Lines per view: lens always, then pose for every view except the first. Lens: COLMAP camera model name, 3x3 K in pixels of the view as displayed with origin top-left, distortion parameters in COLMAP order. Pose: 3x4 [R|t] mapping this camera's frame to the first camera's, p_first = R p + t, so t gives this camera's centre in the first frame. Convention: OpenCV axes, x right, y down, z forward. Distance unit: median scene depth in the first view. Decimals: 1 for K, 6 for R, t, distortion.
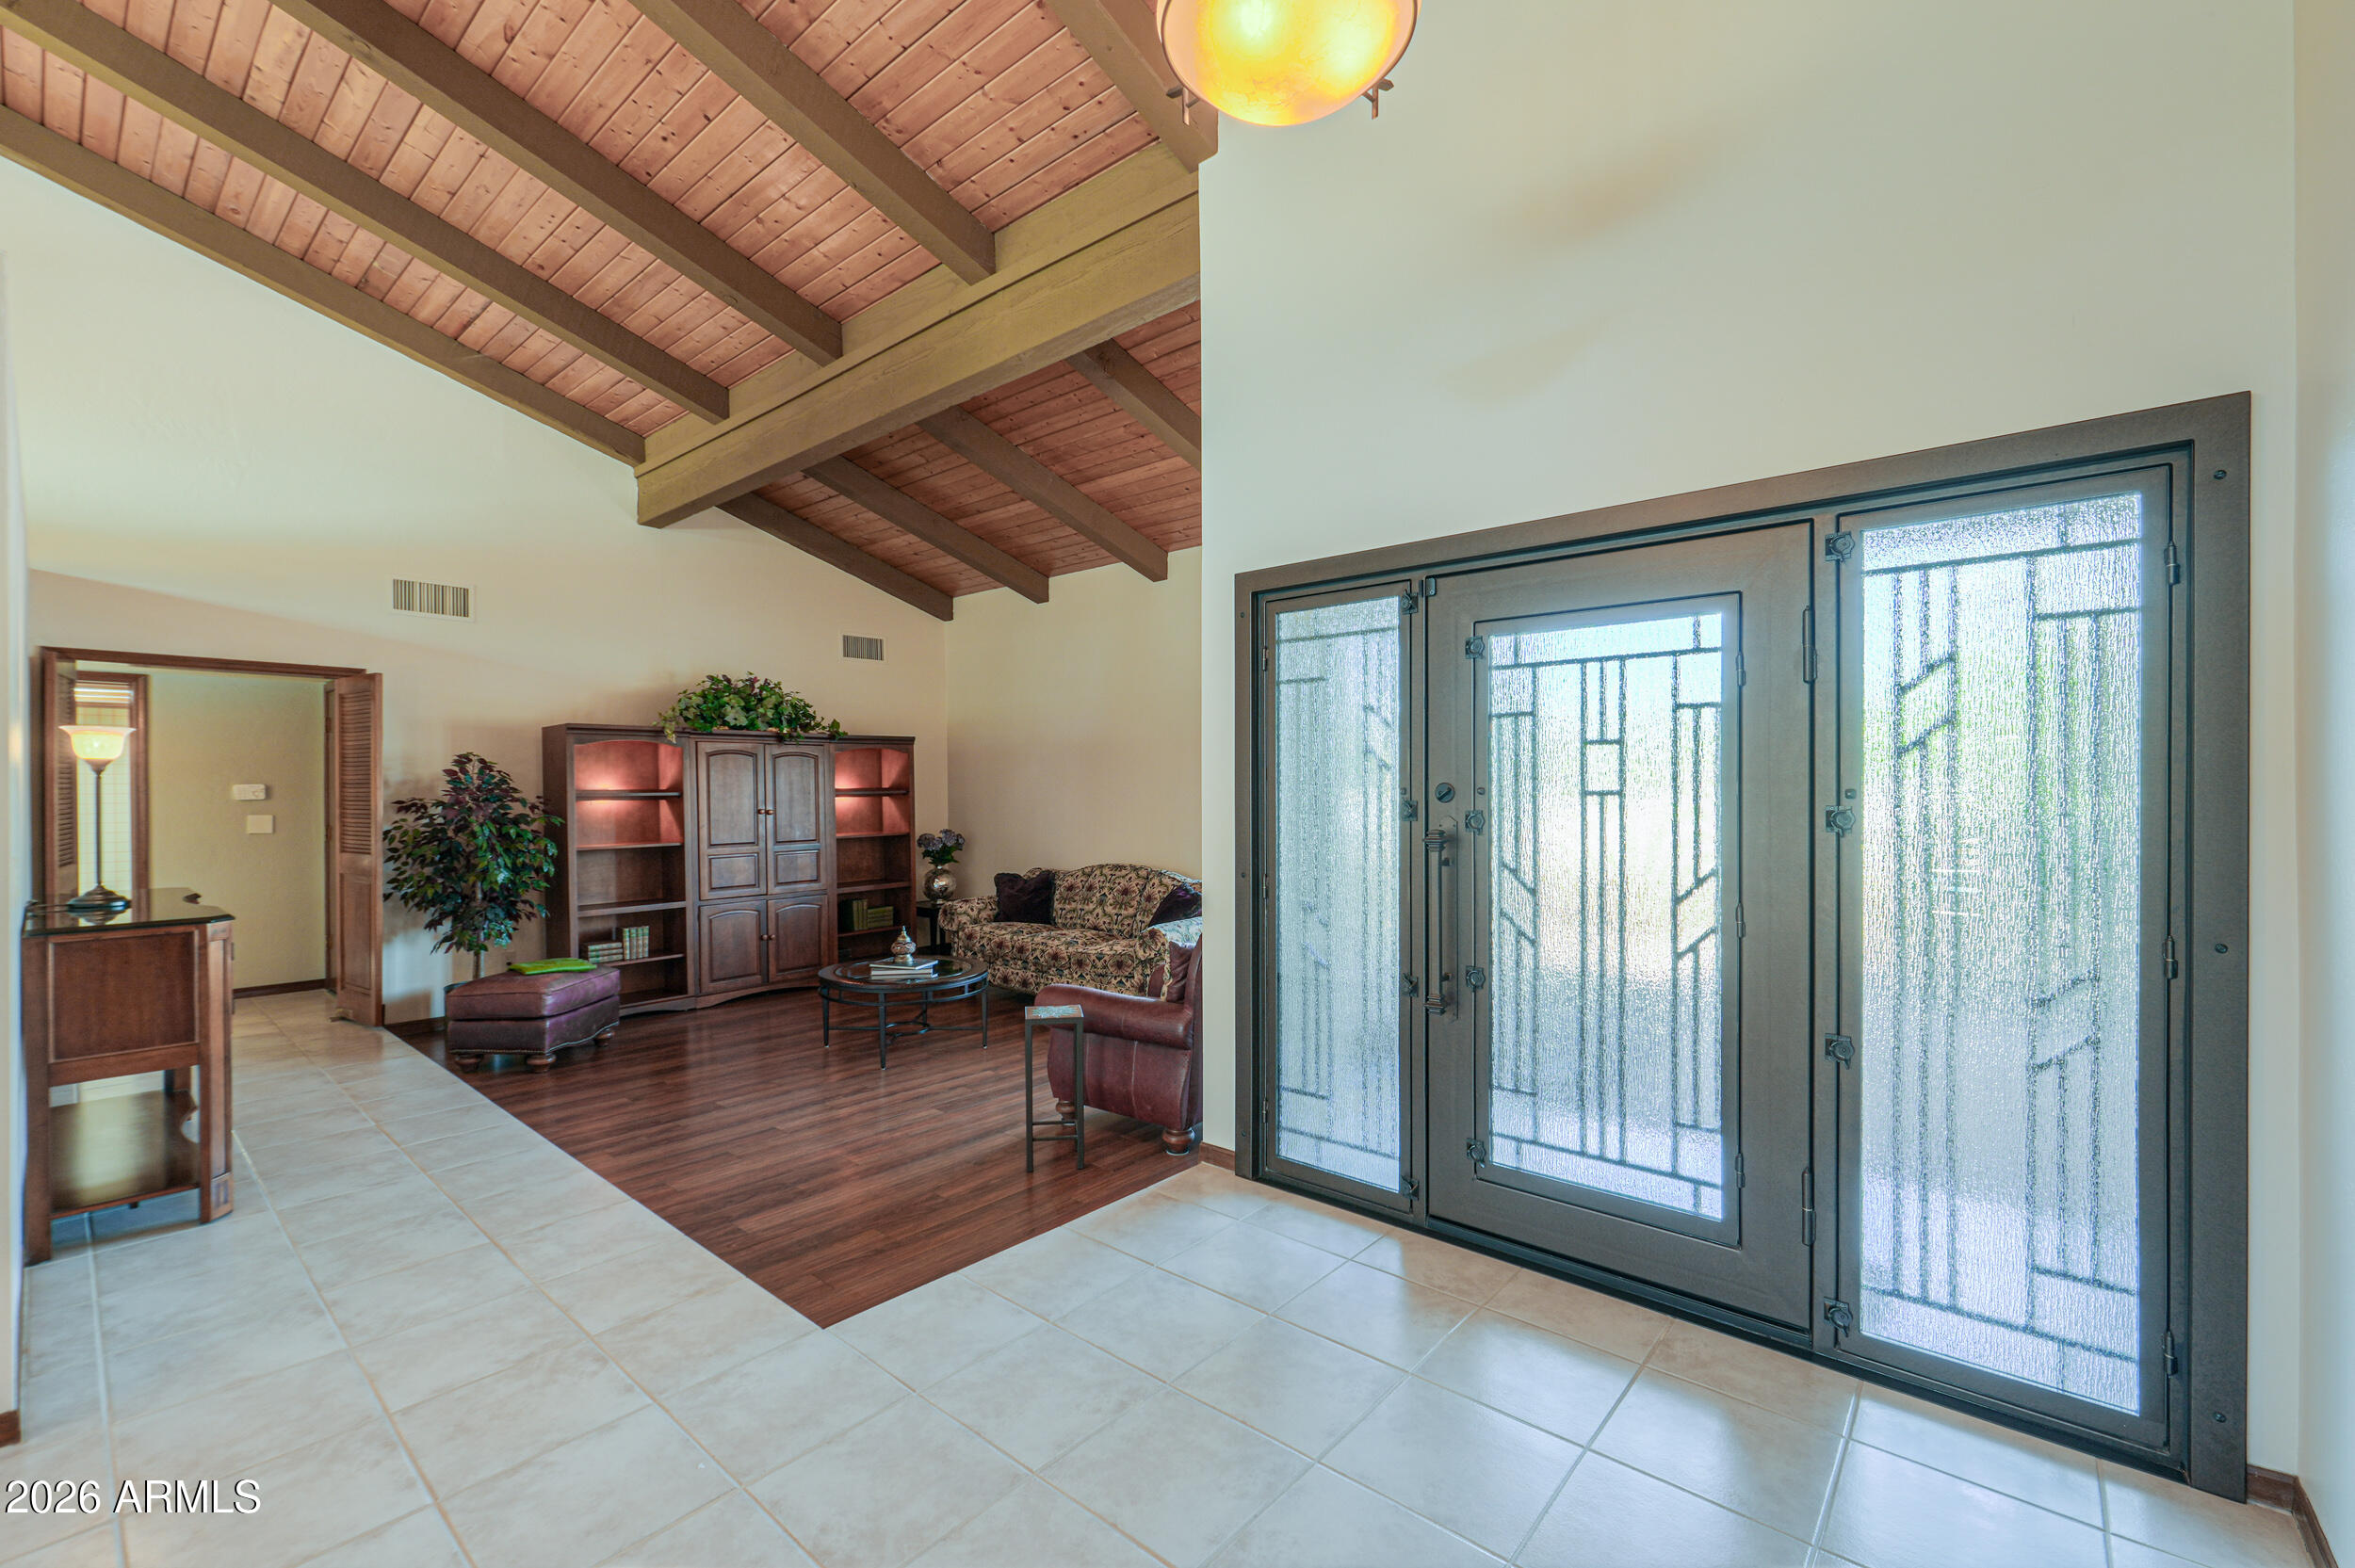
lens RADIAL K [[991.6, 0, 1180.0], [0, 991.6, 788.5], [0, 0, 1]] dist [-0.002029, -0.000356]
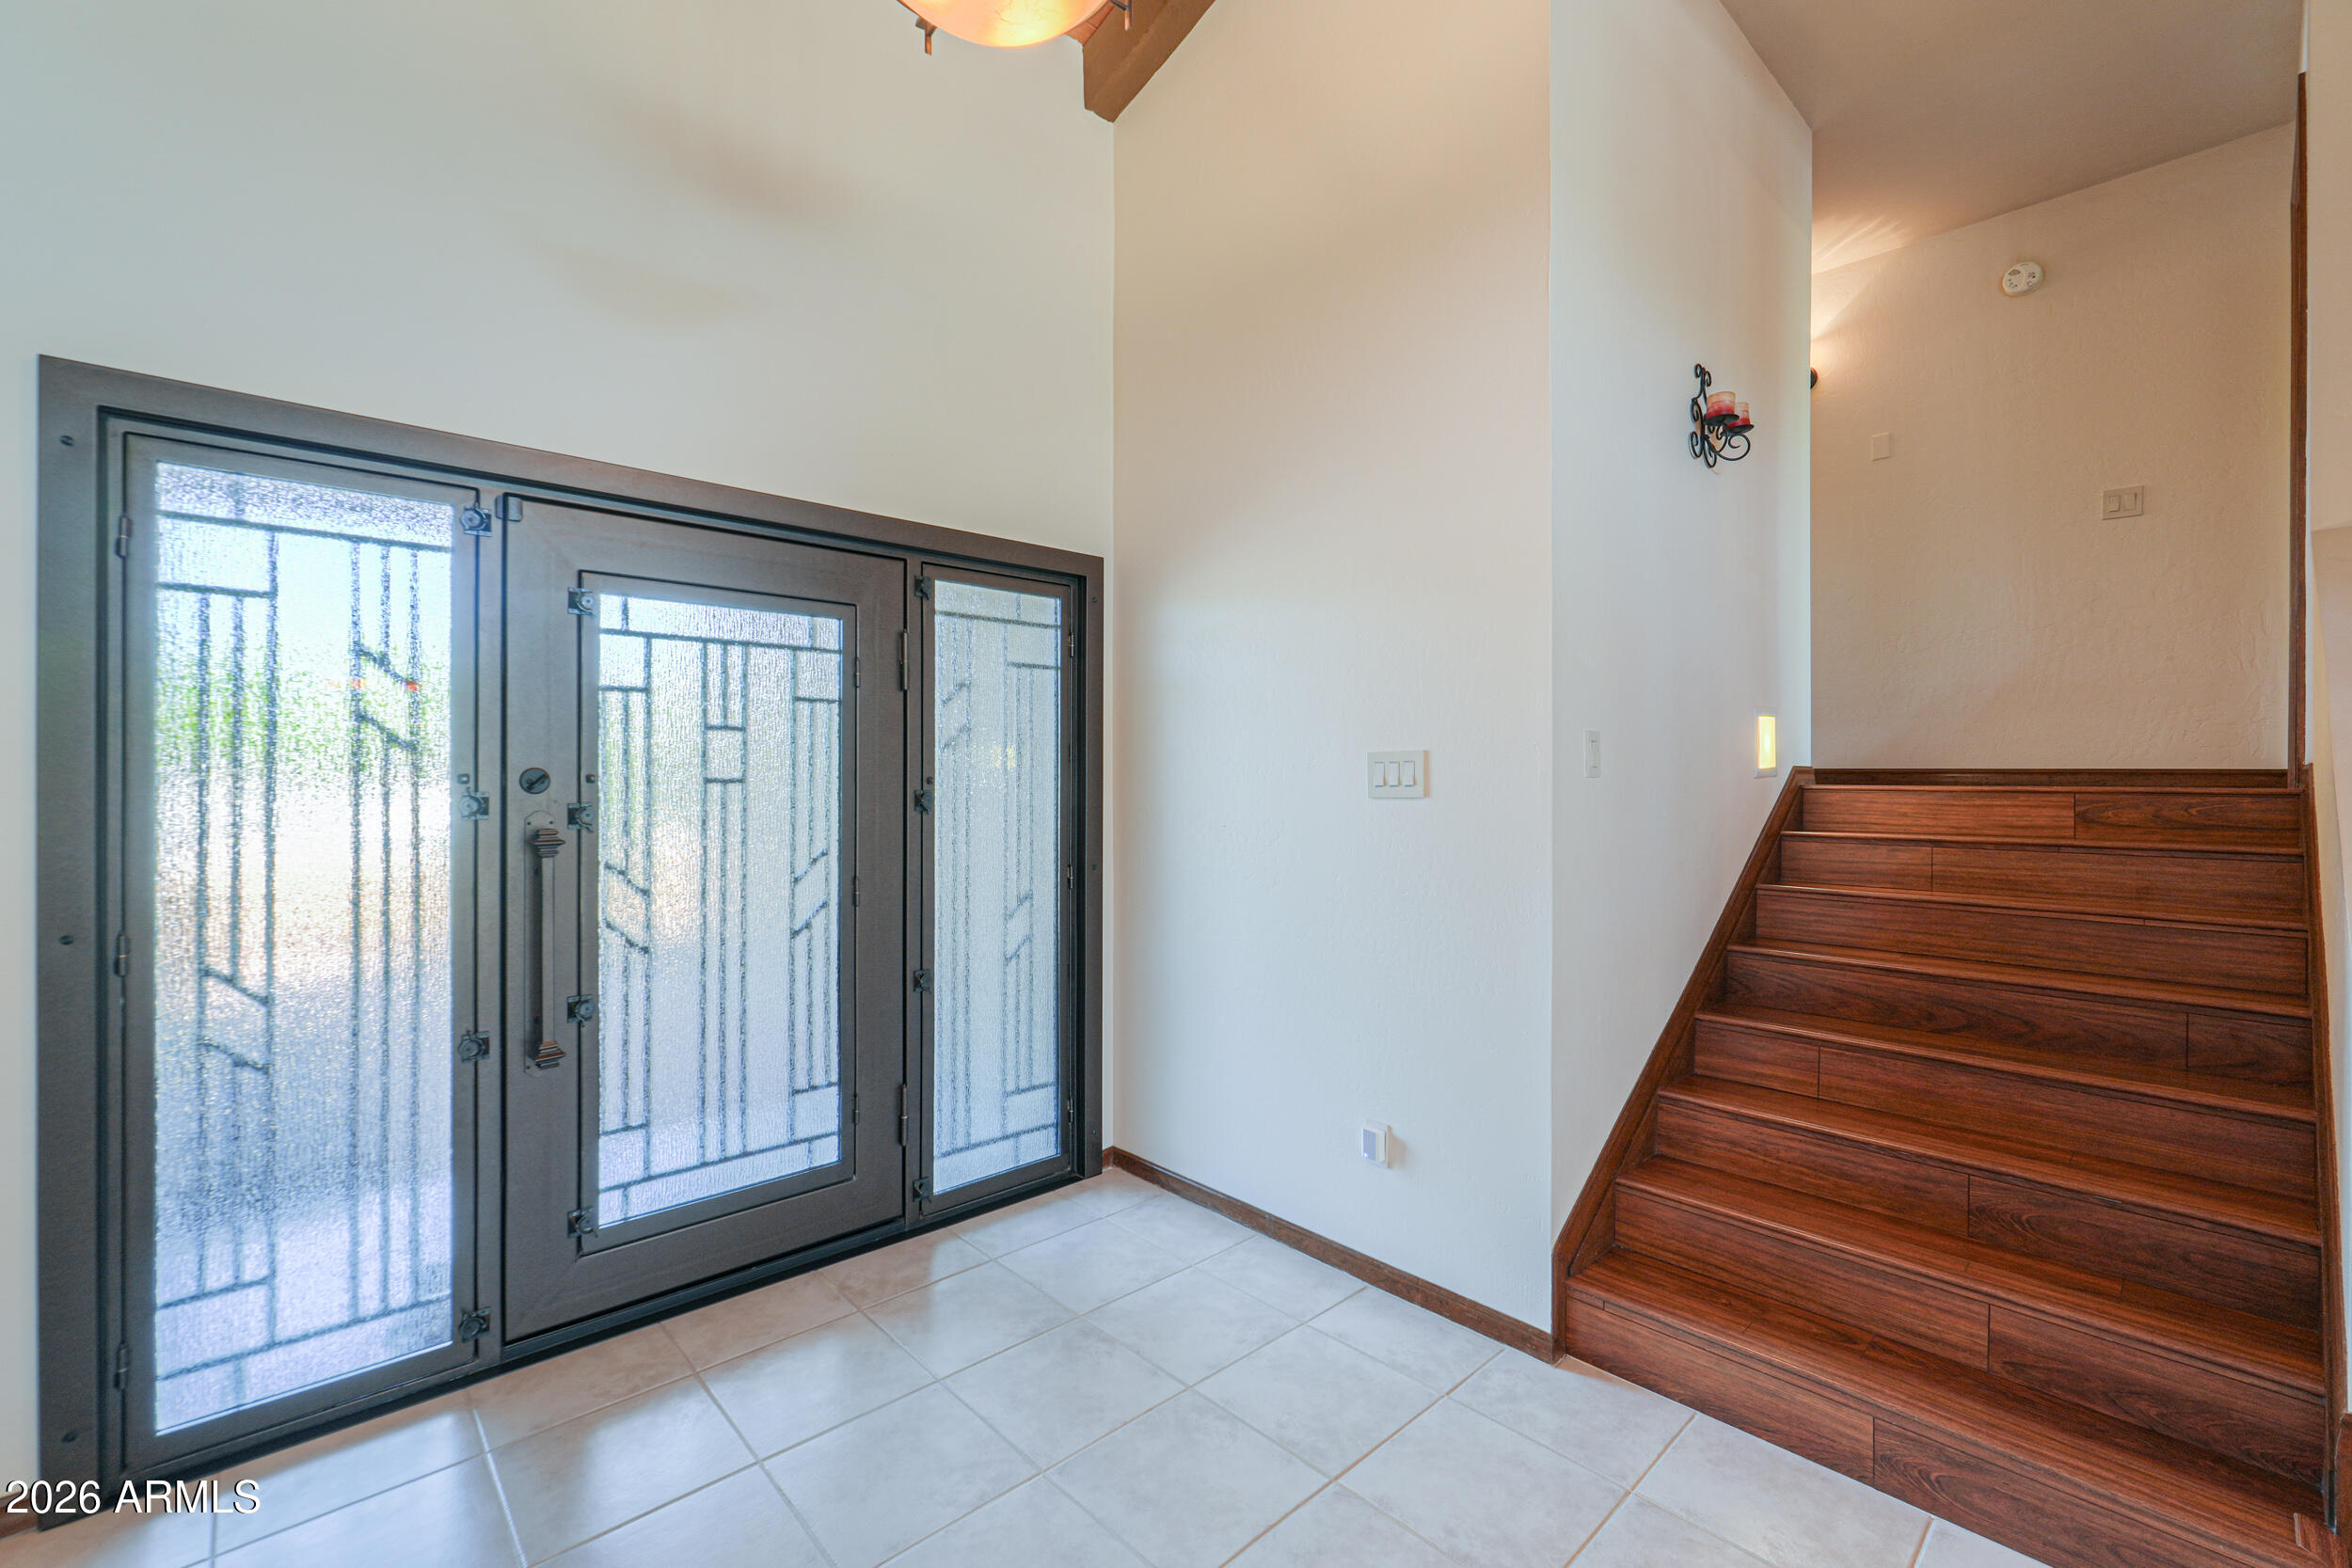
lens RADIAL K [[982.5, 0, 1169.4], [0, 982.5, 780.9], [0, 0, 1]] dist [-0.001264, -0.000169]
pose [[0.120518, 0.003108, 0.992706, -0.423632], [0.007808, 0.999961, -0.004079, 0.010872], [-0.992680, 0.008242, 0.120489, 0.406027]]
